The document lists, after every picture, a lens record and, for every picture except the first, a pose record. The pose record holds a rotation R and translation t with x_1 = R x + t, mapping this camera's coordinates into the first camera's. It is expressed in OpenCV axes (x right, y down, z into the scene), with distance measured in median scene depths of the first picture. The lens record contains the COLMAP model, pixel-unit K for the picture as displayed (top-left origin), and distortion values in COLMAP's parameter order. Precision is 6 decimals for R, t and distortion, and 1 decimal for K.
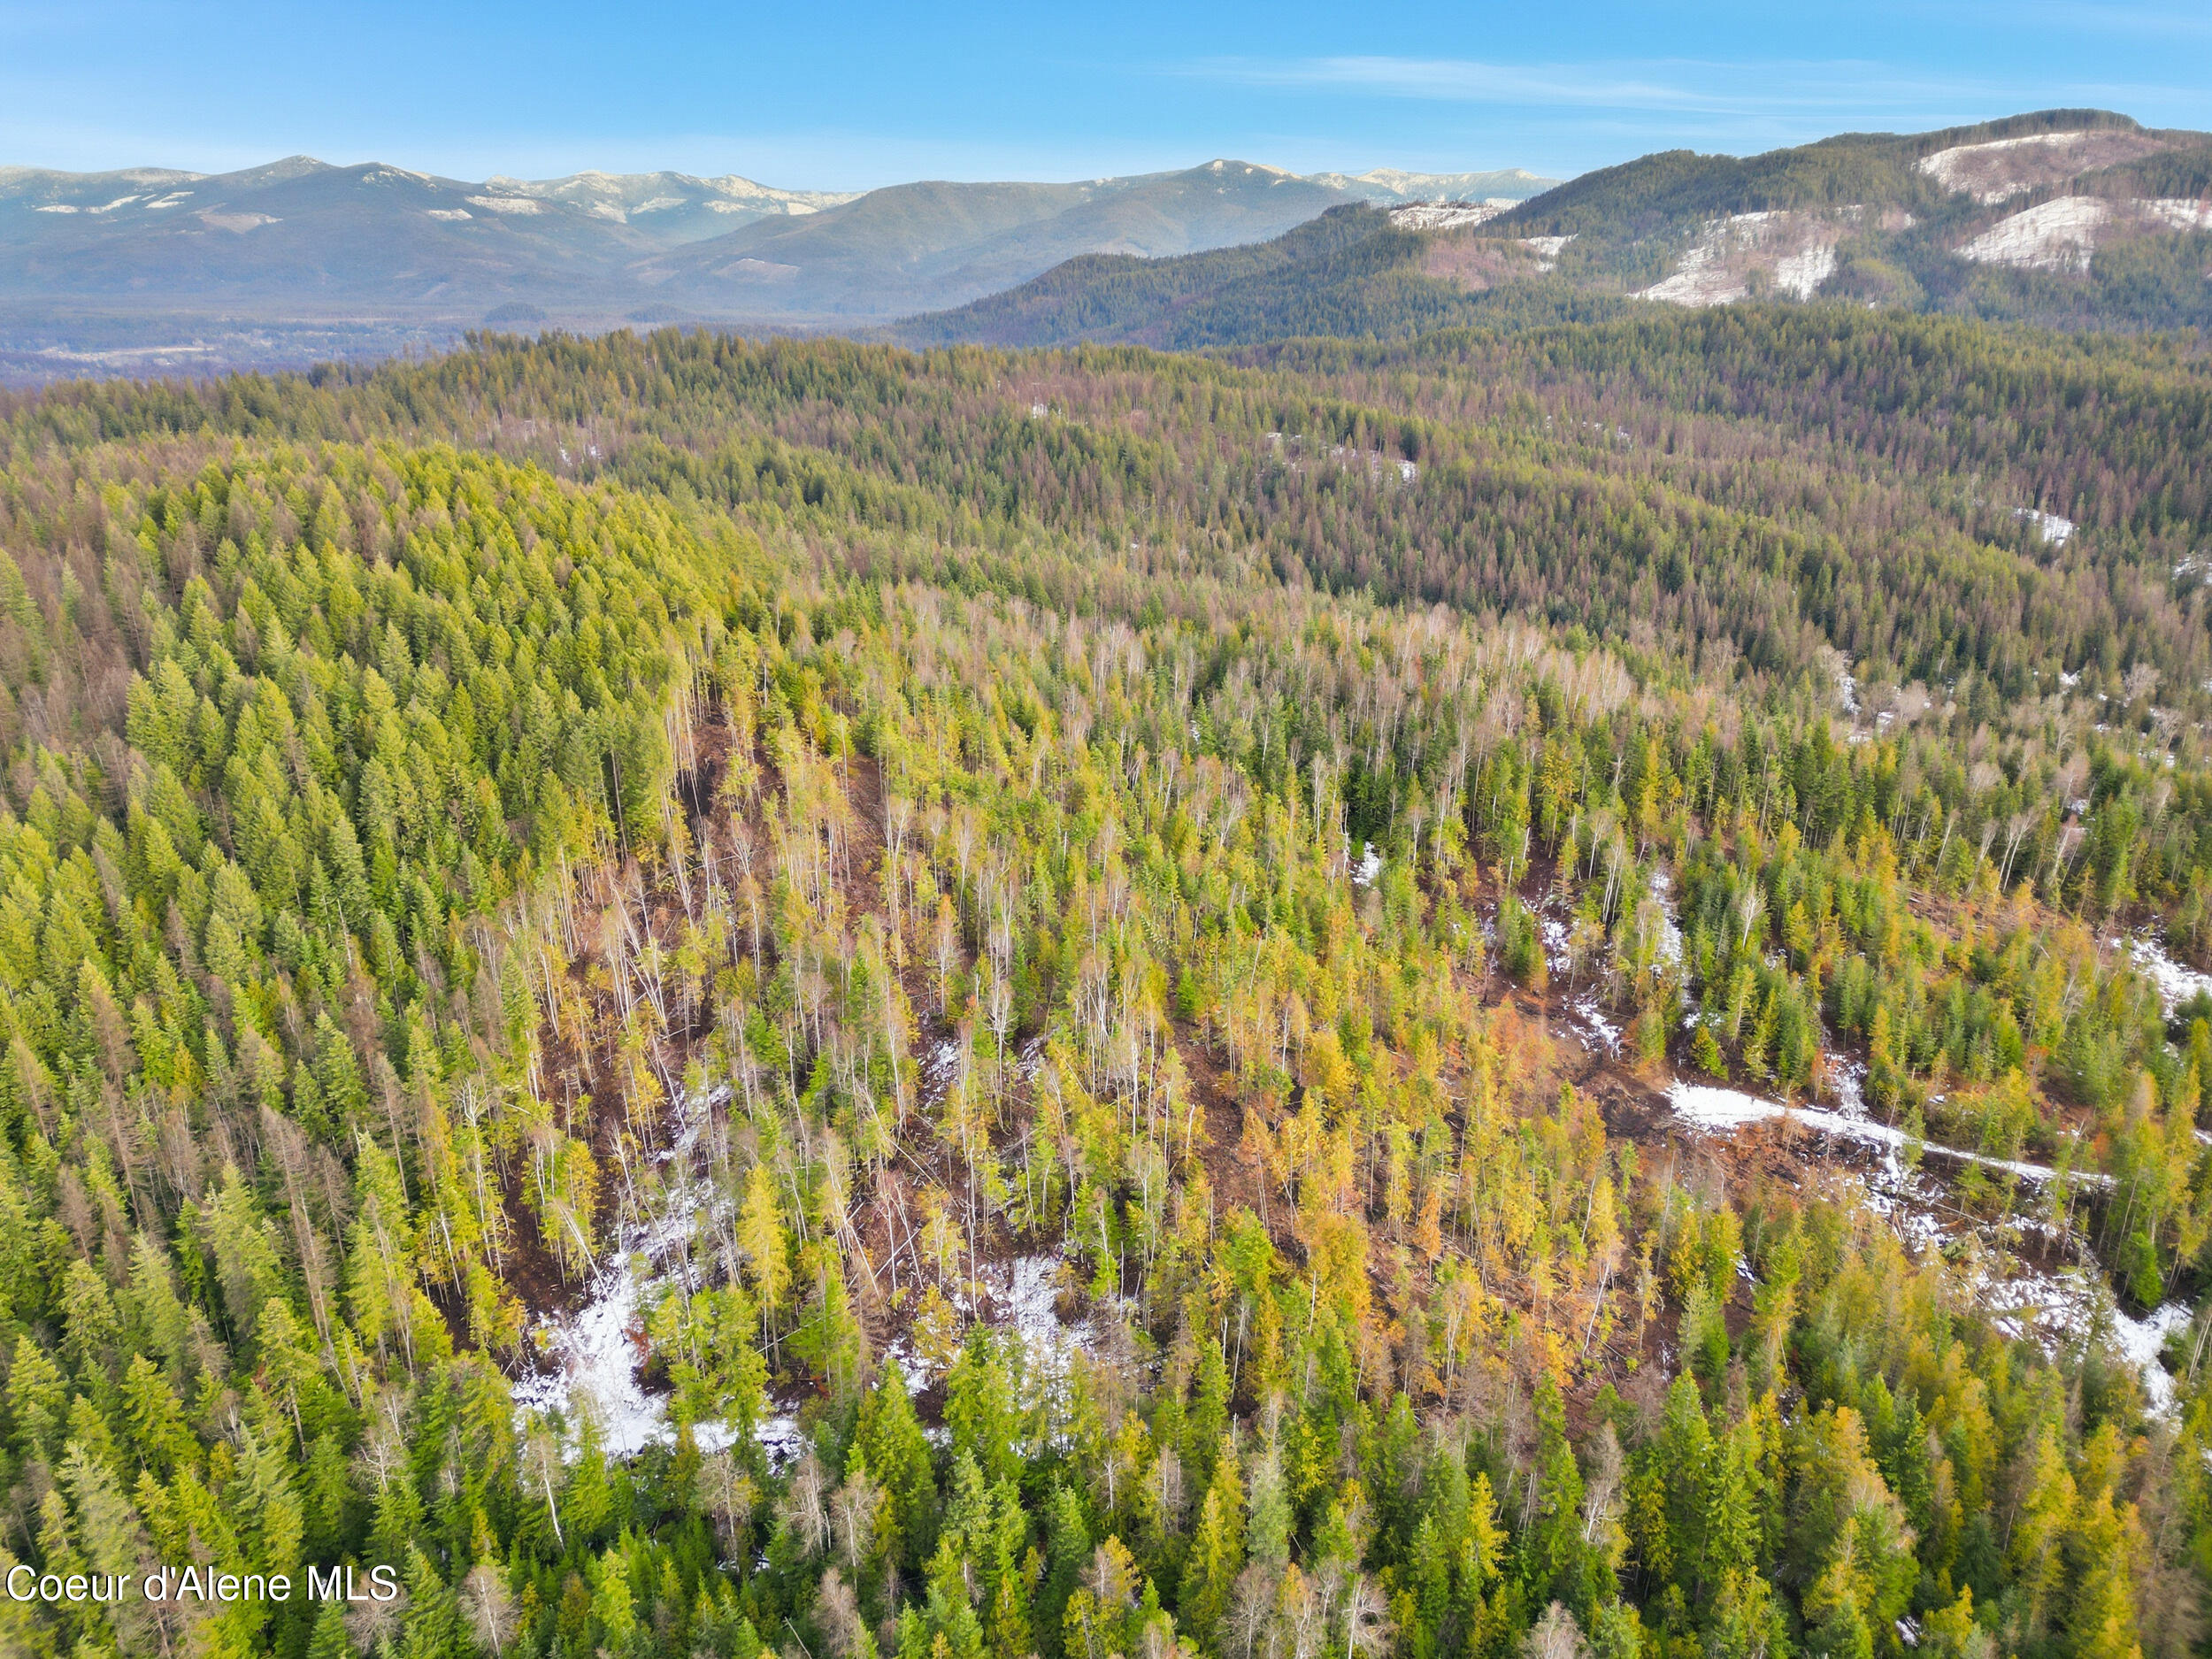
lens RADIAL K [[1535.0, 0, 1104.3], [0, 1535.0, 832.5], [0, 0, 1]] dist [0.066093, -0.060197]
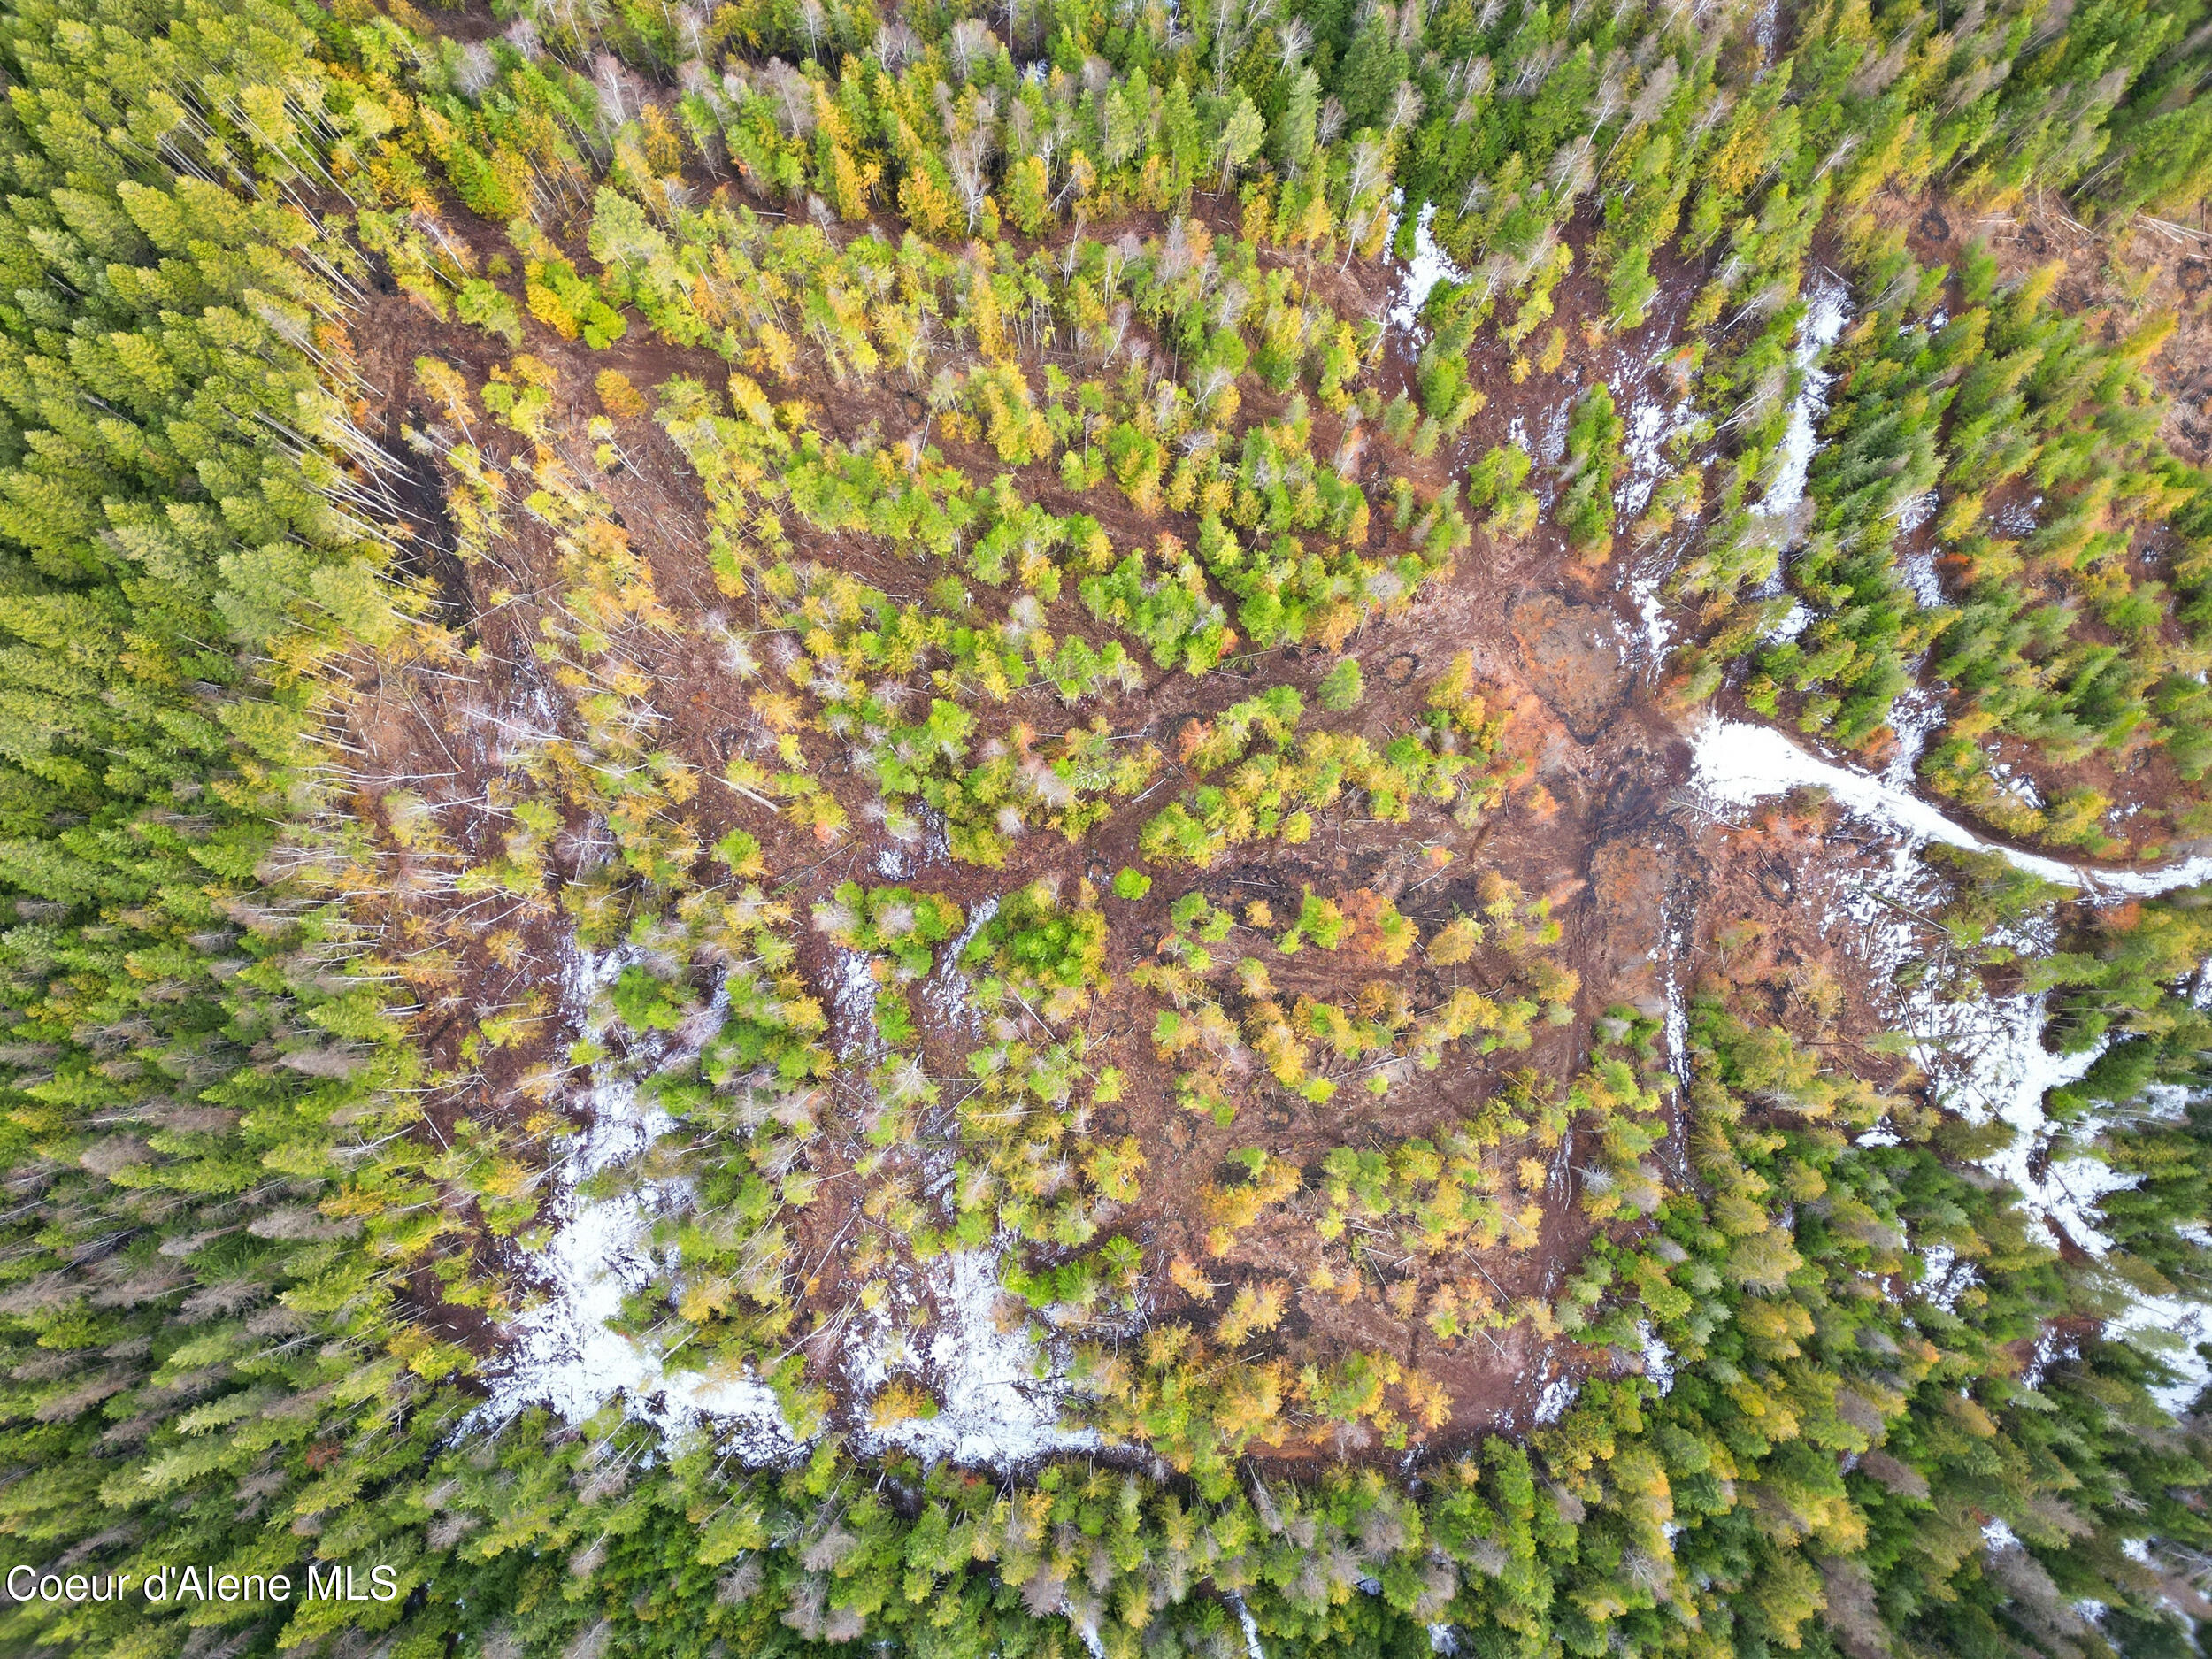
lens RADIAL K [[1538.4, 0, 1099.1], [0, 1538.4, 824.4], [0, 0, 1]] dist [0.074022, -0.068427]
pose [[0.999854, -0.014684, -0.008751, 0.038044], [0.014577, 0.465104, 0.885136, -0.549190], [-0.008927, -0.885134, 0.465250, 0.532254]]
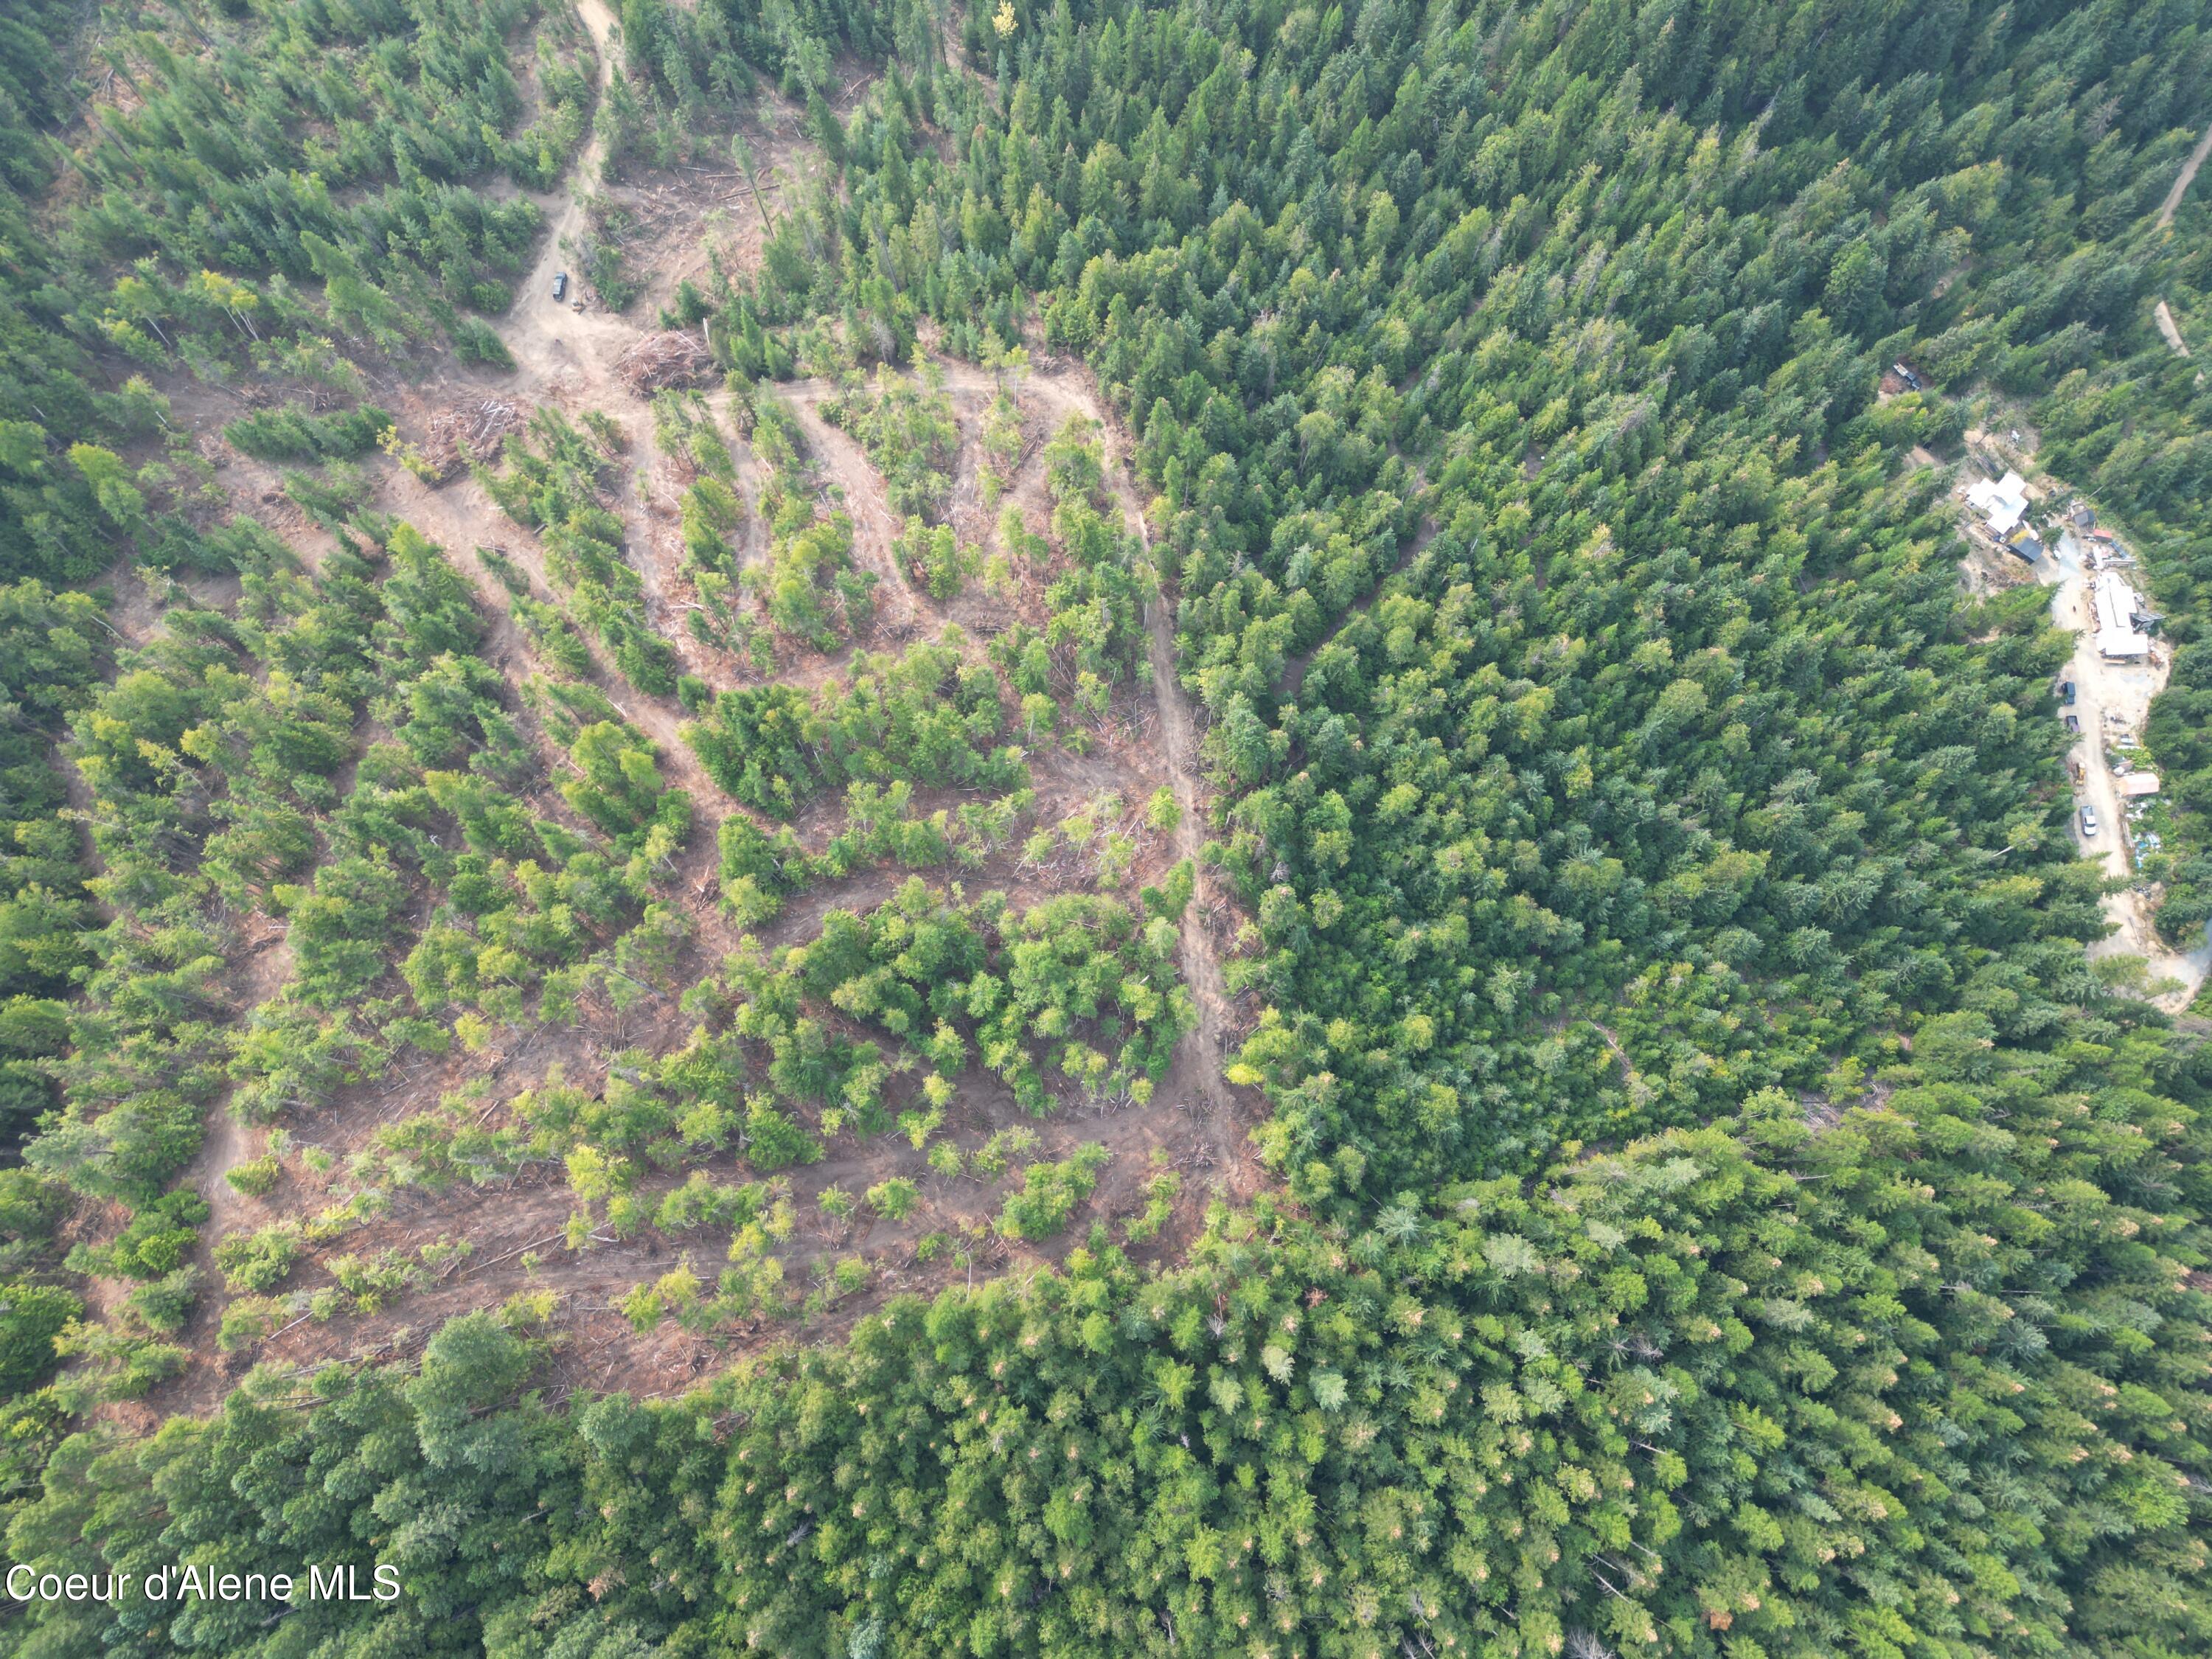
lens RADIAL K [[1535.0, 0, 1104.3], [0, 1535.0, 832.5], [0, 0, 1]] dist [0.066093, -0.060197]
pose [[-0.216128, -0.940488, 0.262241, -0.293996], [0.345647, 0.177494, 0.921425, -0.582829], [-0.913136, 0.289789, 0.286715, 0.420025]]
